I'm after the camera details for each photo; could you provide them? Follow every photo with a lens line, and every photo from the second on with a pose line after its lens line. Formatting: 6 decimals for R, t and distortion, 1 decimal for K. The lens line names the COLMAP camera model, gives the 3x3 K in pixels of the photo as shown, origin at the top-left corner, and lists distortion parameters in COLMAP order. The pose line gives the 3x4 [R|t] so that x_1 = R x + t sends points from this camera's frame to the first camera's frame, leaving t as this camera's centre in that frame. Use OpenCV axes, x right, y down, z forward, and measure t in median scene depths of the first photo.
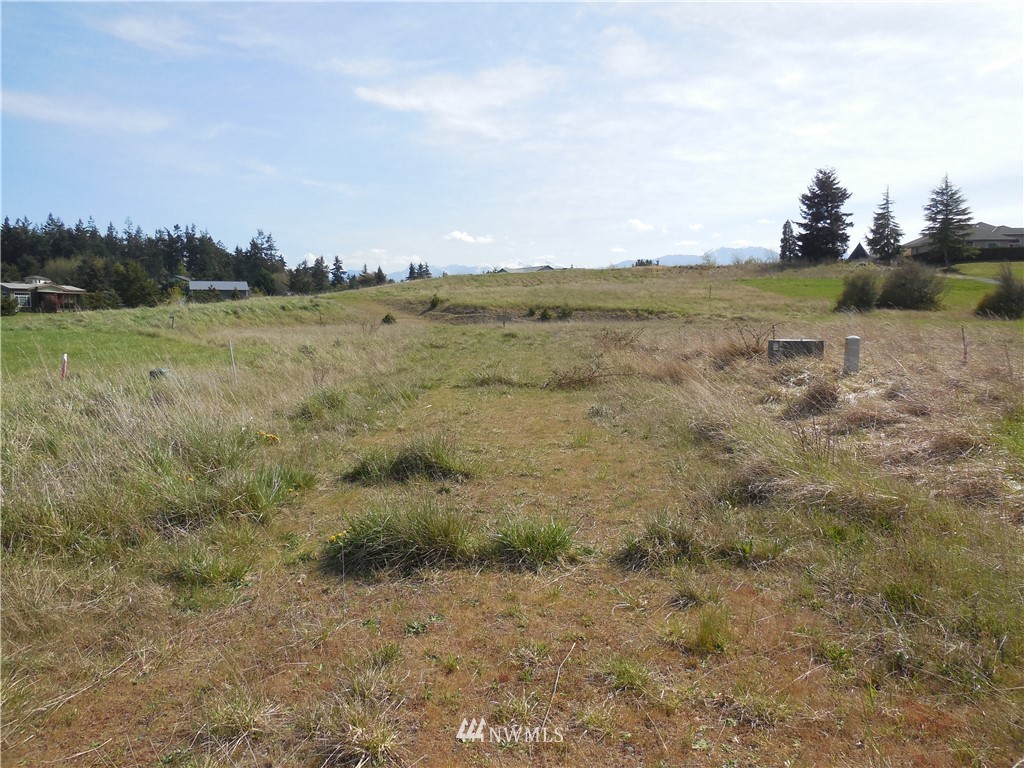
lens RADIAL K [[779.3, 0, 513.7], [0, 779.3, 384.0], [0, 0, 1]] dist [-0.012722, -0.001995]
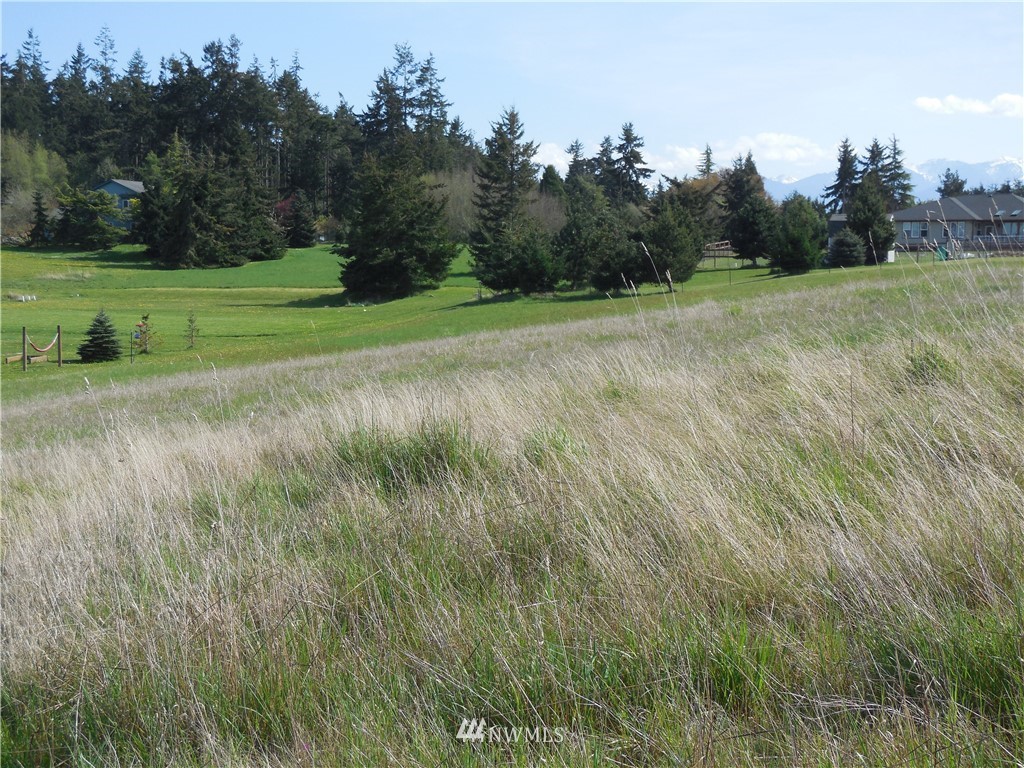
lens RADIAL K [[1541.6, 0, 511.4], [0, 1541.6, 381.0], [0, 0, 1]] dist [-0.031145, 0.000000]
pose [[0.941740, 0.044083, -0.333441, -0.050416], [-0.046993, 0.998895, -0.000662, -0.055451], [0.333043, 0.016292, 0.942771, 0.396843]]
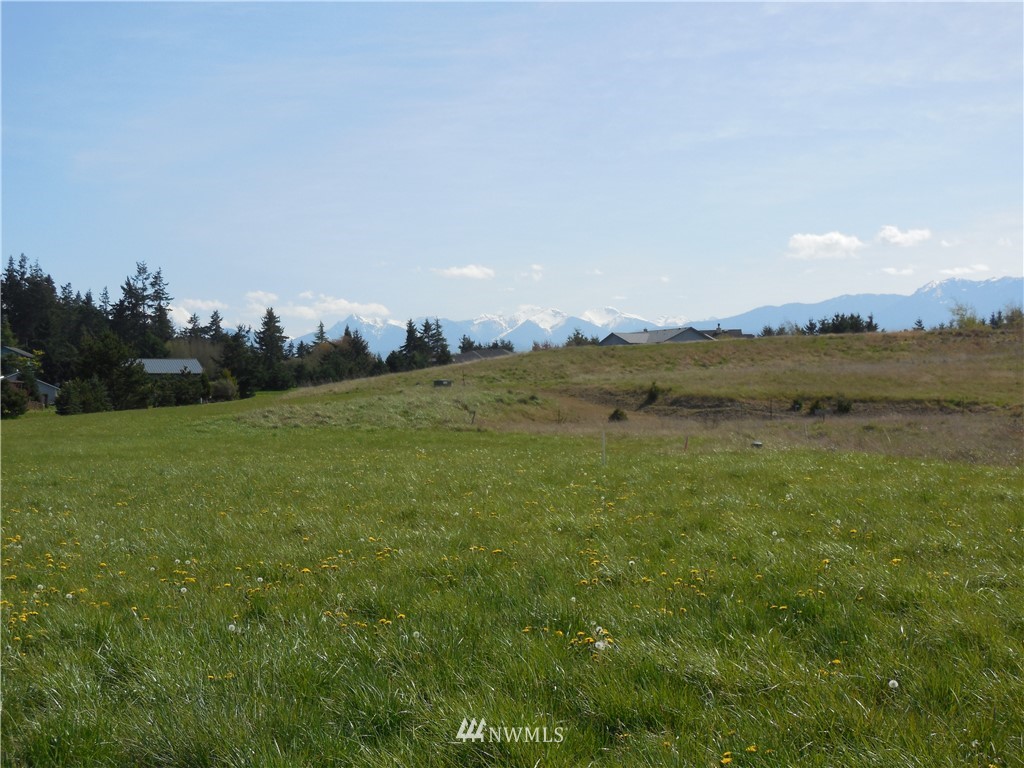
lens RADIAL K [[1541.6, 0, 512.1], [0, 1541.6, 383.3], [0, 0, 1]] dist [-0.031145, 0.000000]
pose [[0.999796, -0.007174, -0.018874, -0.040938], [0.005095, 0.994139, -0.107987, 0.008599], [0.019538, 0.107868, 0.993973, -0.090103]]
